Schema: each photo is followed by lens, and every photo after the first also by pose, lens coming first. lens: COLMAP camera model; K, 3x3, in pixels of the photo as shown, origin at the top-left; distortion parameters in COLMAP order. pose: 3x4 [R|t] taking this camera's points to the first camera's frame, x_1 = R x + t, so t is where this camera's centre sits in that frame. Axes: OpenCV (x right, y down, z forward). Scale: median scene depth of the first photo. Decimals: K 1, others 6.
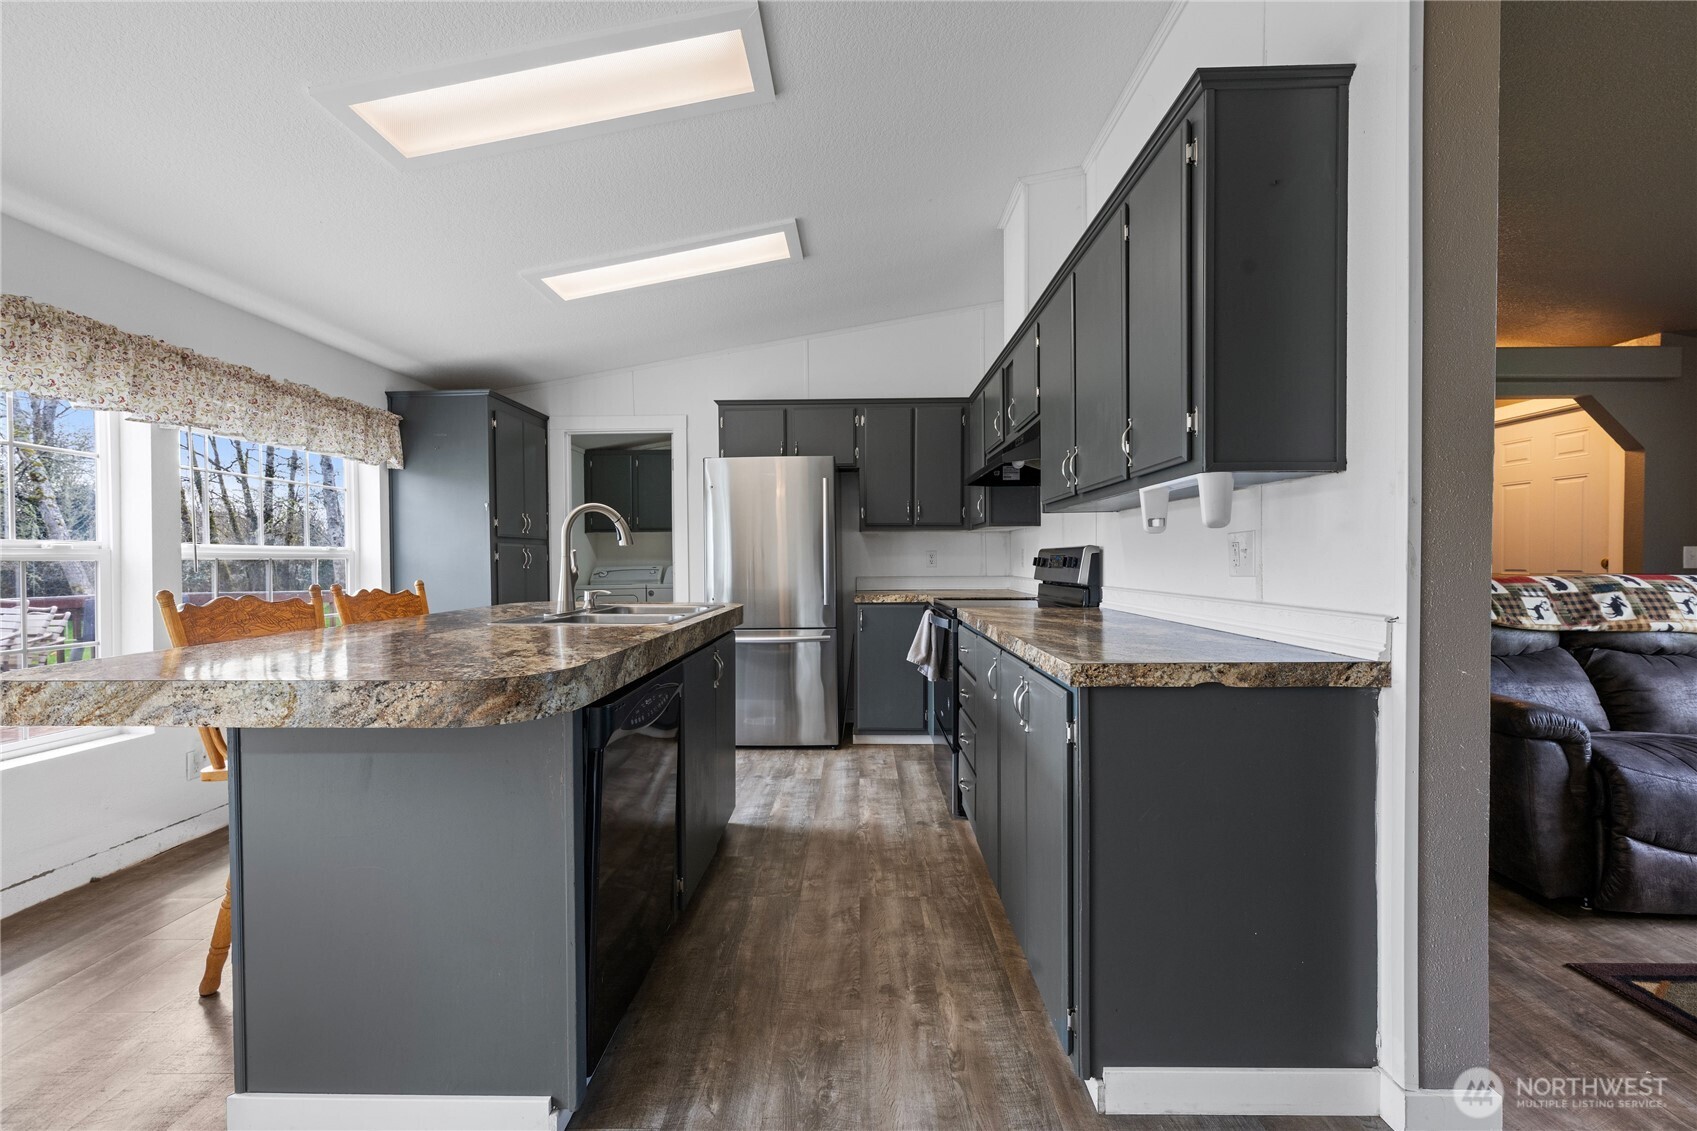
lens RADIAL K [[672.5, 0, 843.6], [0, 672.5, 565.5], [0, 0, 1]] dist [-0.000020, -0.000204]
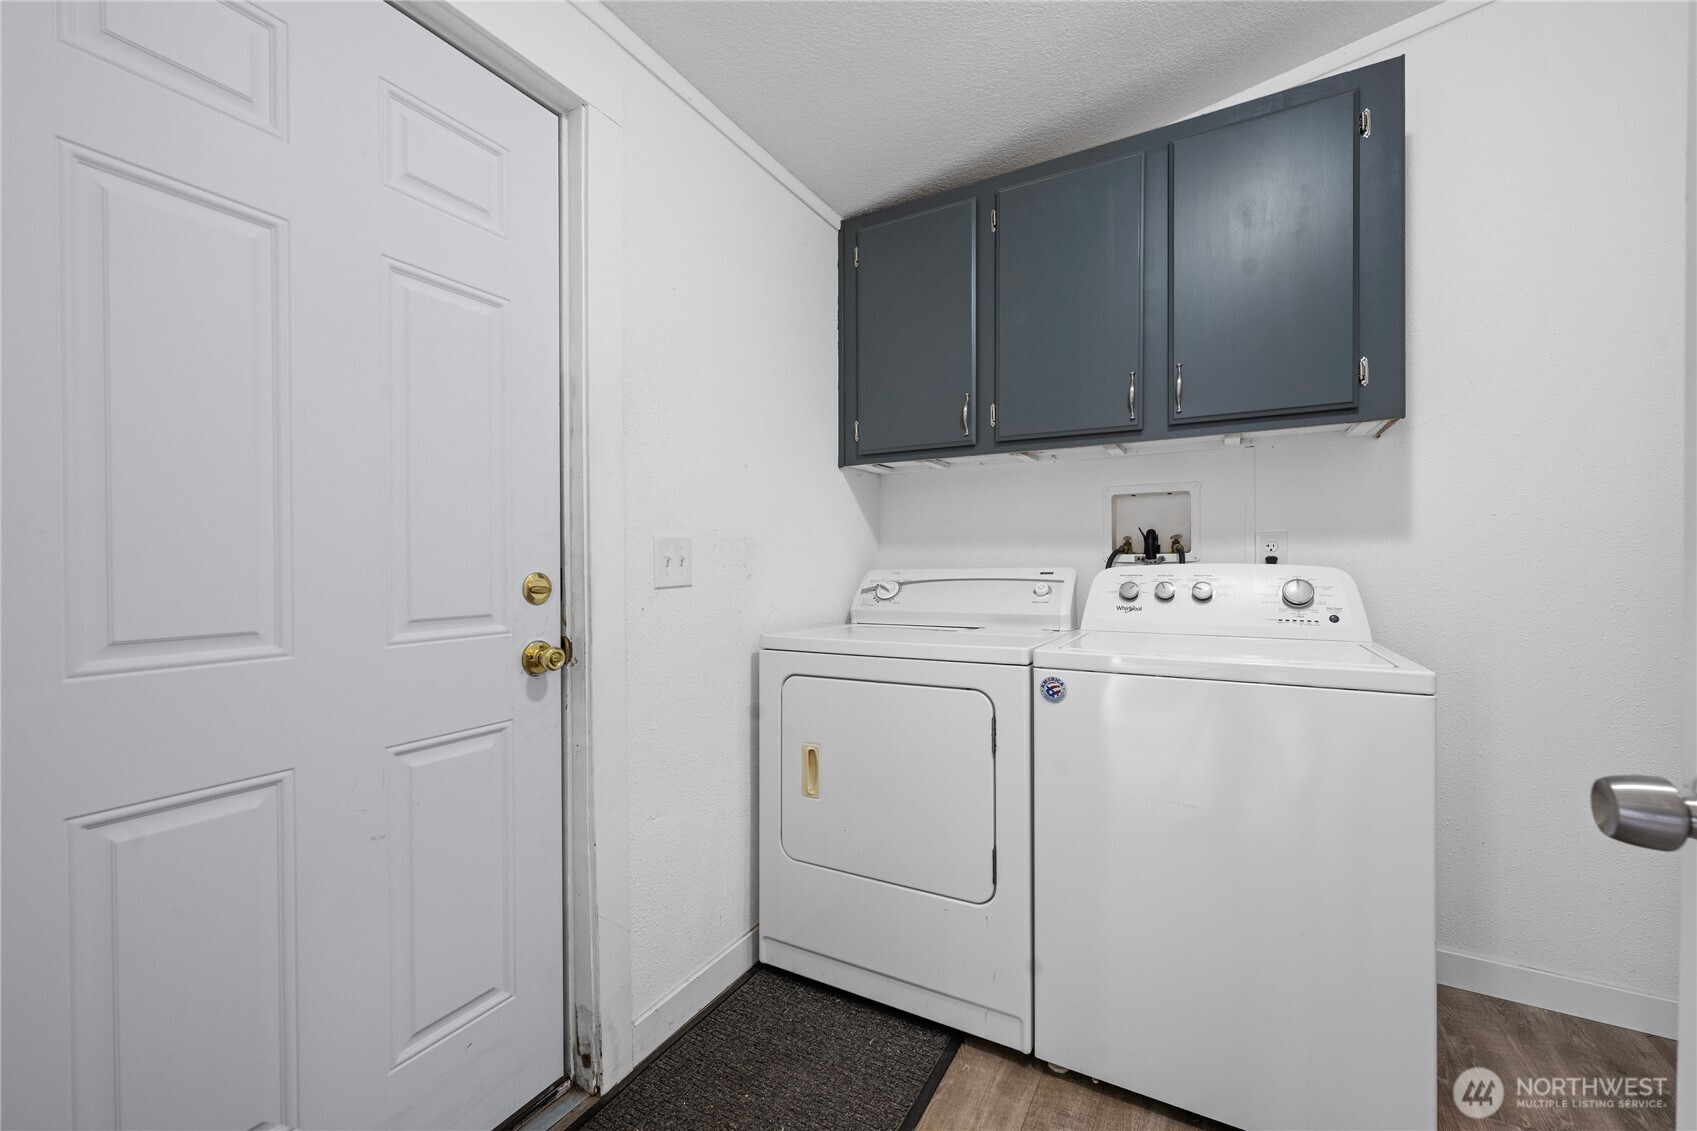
lens RADIAL K [[672.5, 0, 853.9], [0, 672.5, 566.5], [0, 0, 1]] dist [-0.000020, -0.000204]
pose [[0.885757, 0.007970, -0.464081, -0.221519], [-0.006188, 0.999966, 0.005363, -0.000471], [0.464108, -0.001878, 0.885777, 0.706246]]
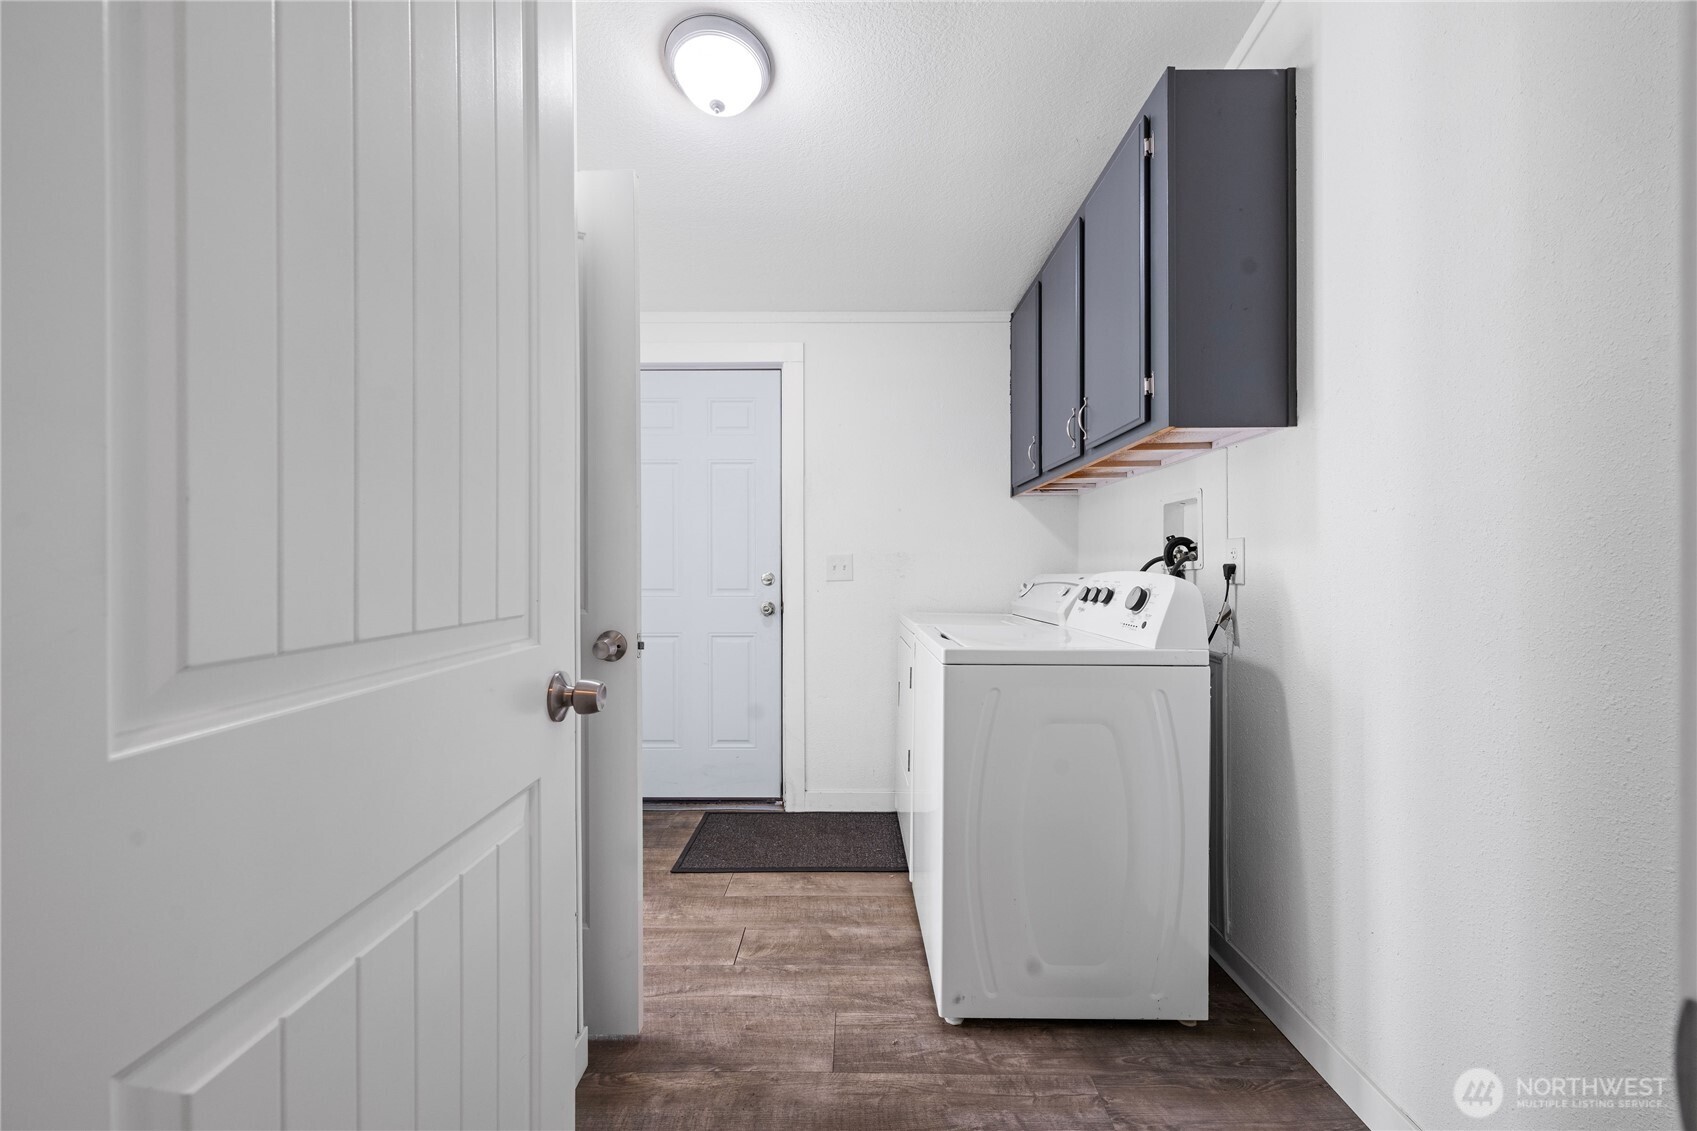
lens RADIAL K [[672.5, 0, 849.1], [0, 672.5, 565.7], [0, 0, 1]] dist [-0.000020, -0.000204]
pose [[0.017941, 0.000543, -0.999839, 0.058285], [-0.004233, 0.999991, 0.000467, -0.002007], [0.999830, 0.004224, 0.017943, 0.880634]]
